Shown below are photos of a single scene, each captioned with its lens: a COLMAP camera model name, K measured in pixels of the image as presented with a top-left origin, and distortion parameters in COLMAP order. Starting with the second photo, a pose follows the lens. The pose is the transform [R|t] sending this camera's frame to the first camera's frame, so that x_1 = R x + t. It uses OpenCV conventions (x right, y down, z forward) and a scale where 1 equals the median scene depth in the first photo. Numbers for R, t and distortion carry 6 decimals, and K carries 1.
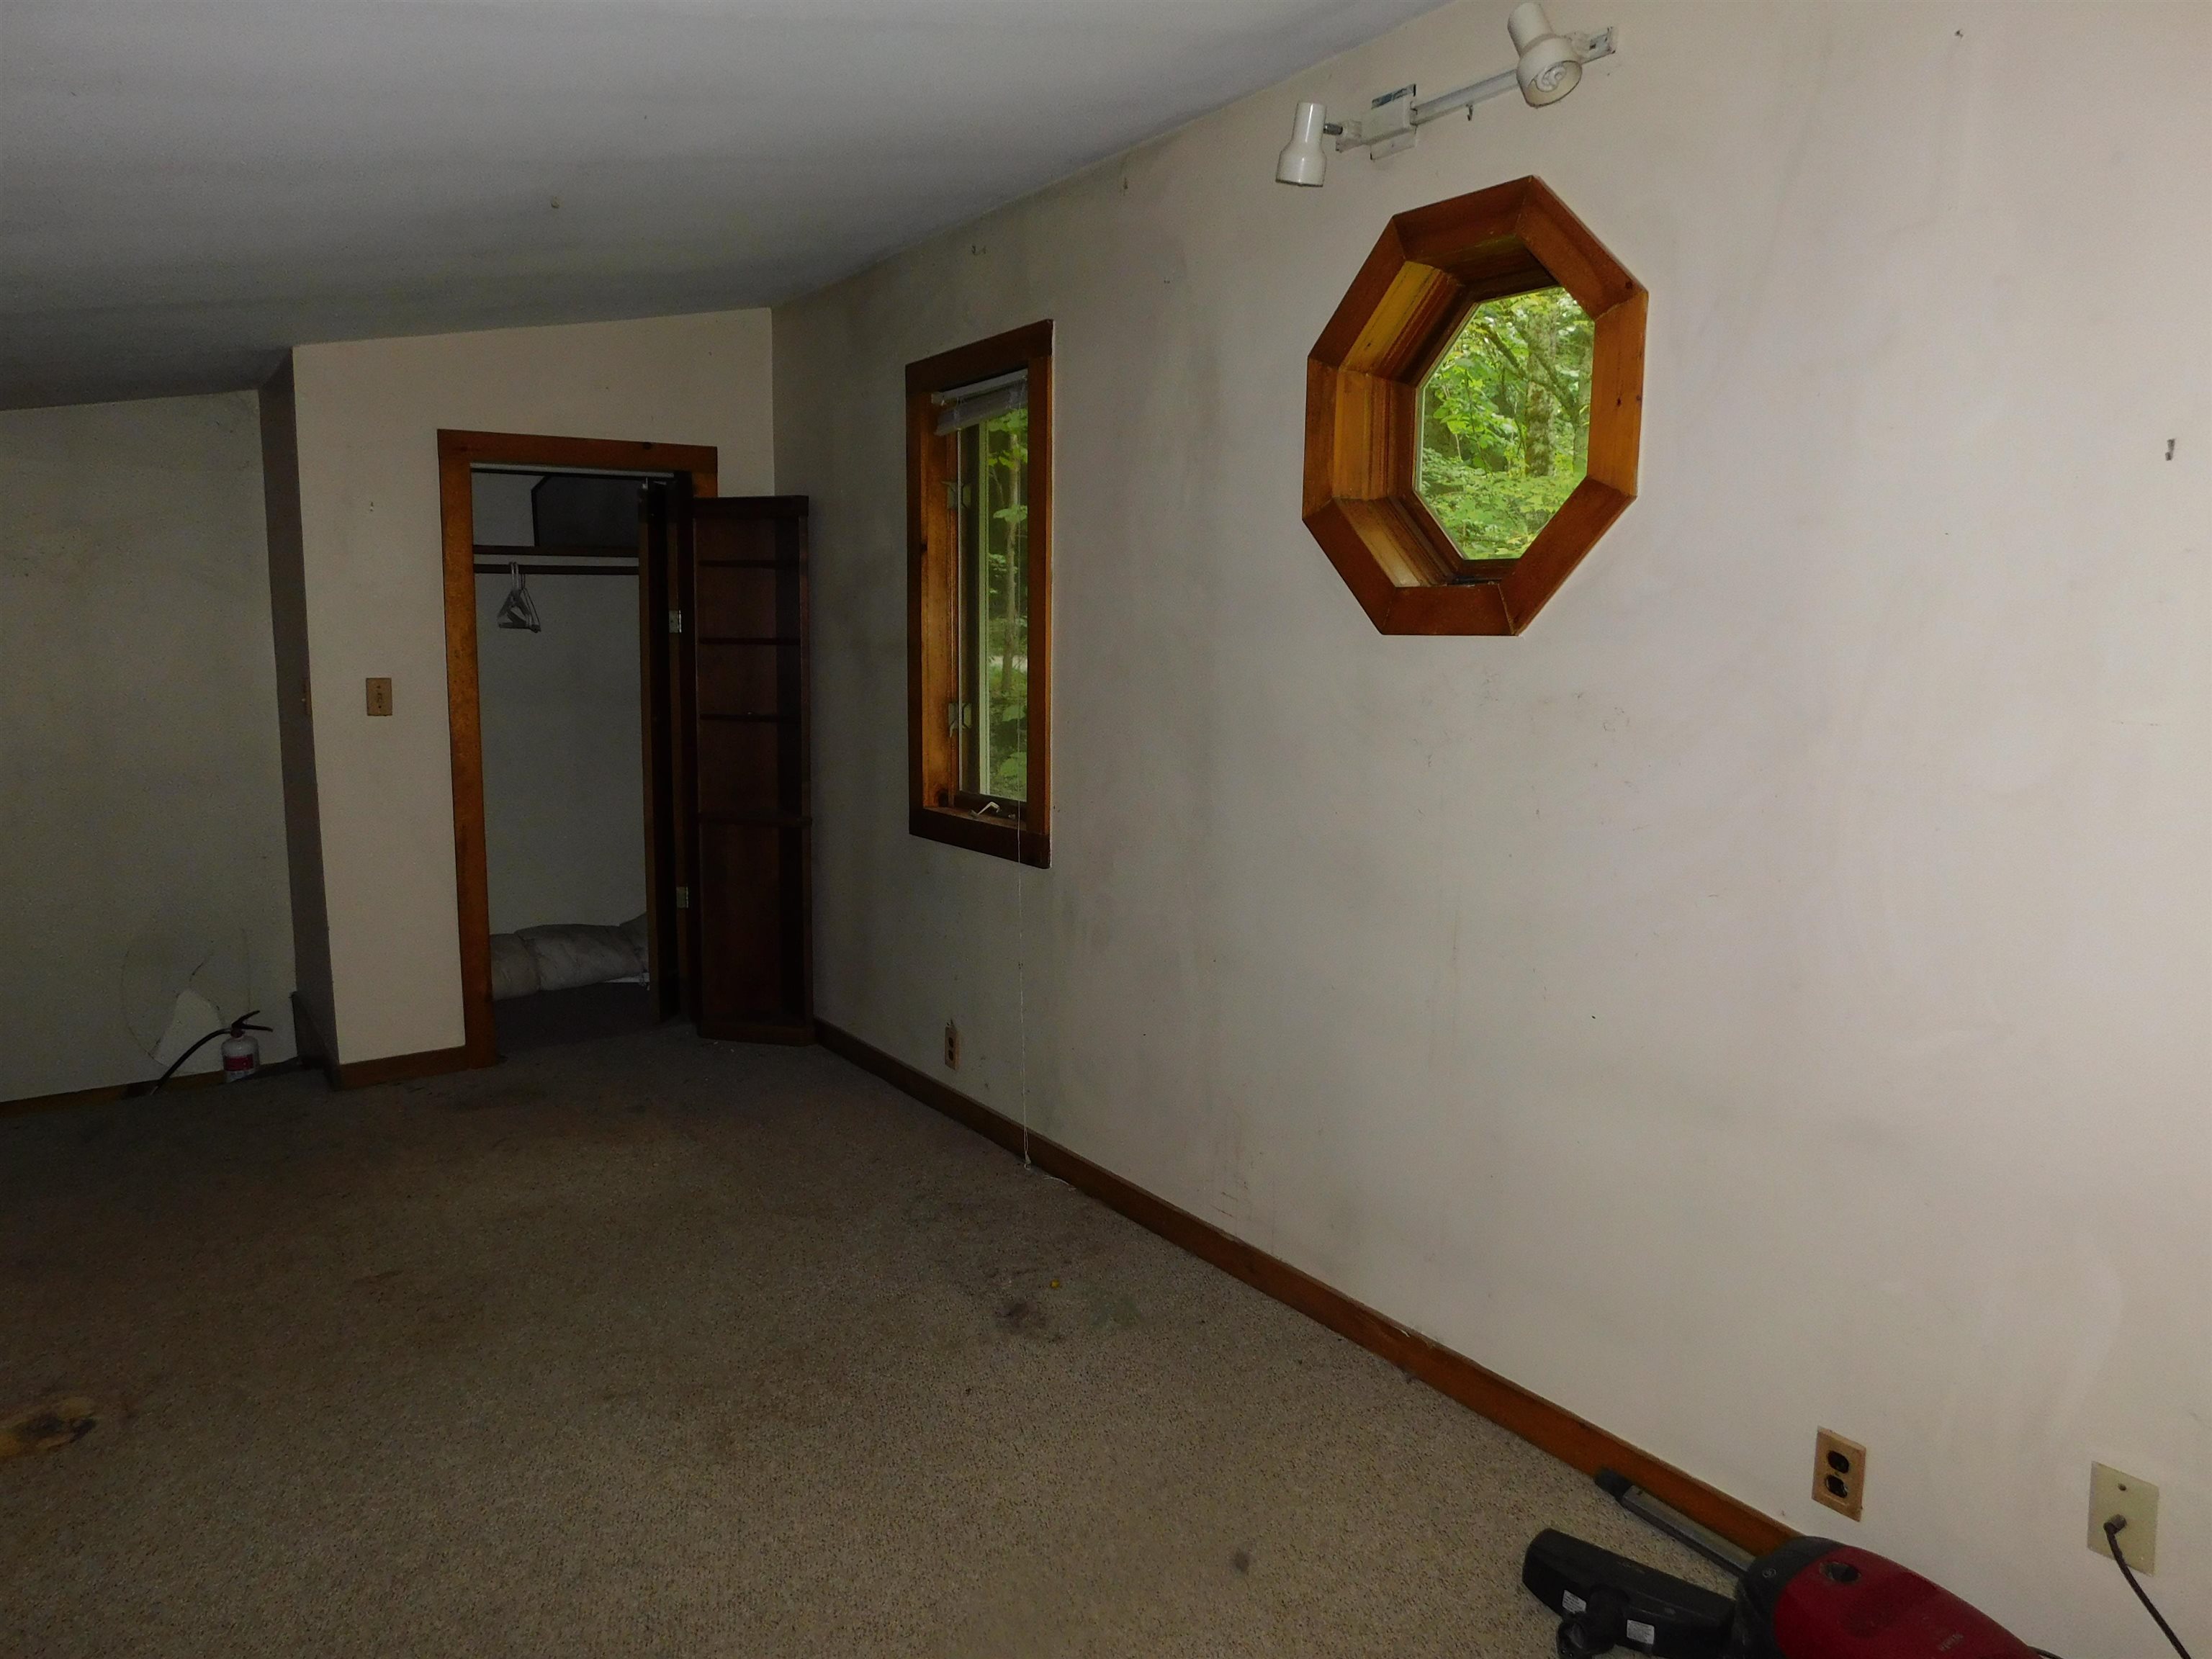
lens RADIAL K [[1464.6, 0, 1109.3], [0, 1464.6, 826.9], [0, 0, 1]] dist [-0.066261, 0.052175]
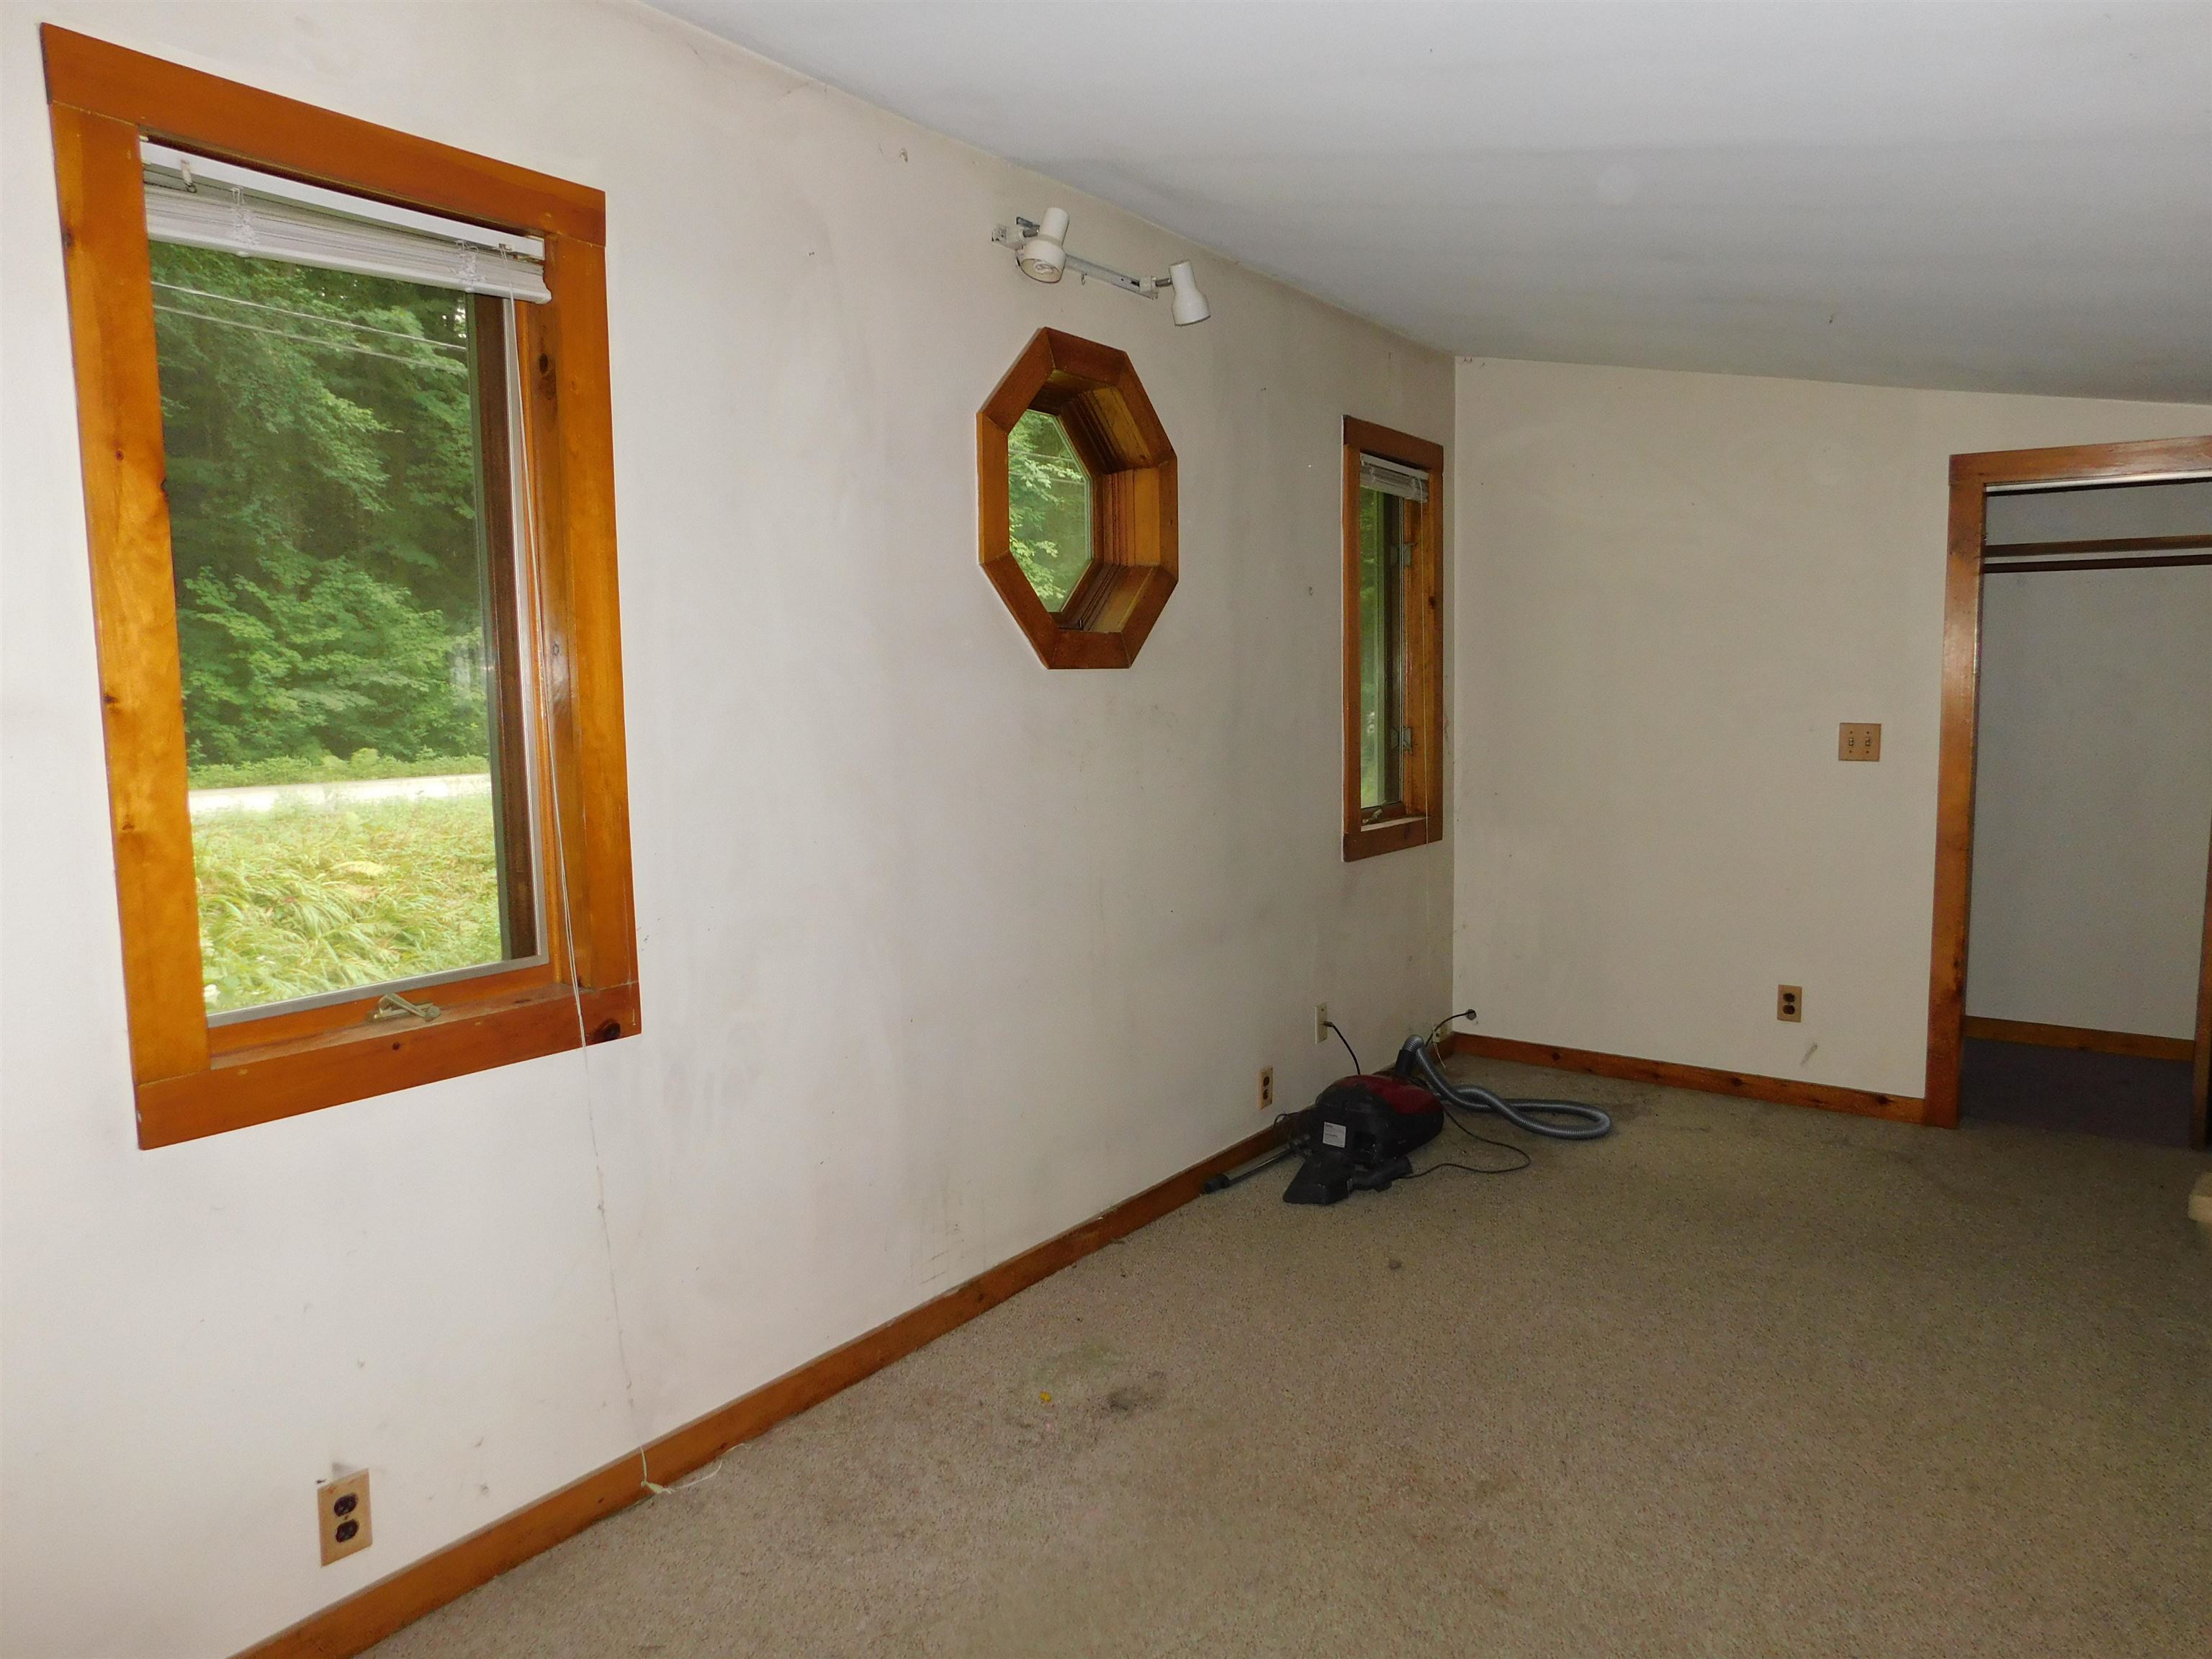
lens RADIAL K [[1464.6, 0, 1110.0], [0, 1464.6, 831.7], [0, 0, 1]] dist [-0.066261, 0.052175]
pose [[-0.328045, -0.112146, 0.937982, -1.062545], [0.127967, 0.978500, 0.161745, -0.206904], [-0.935955, 0.173090, -0.306641, 1.472181]]
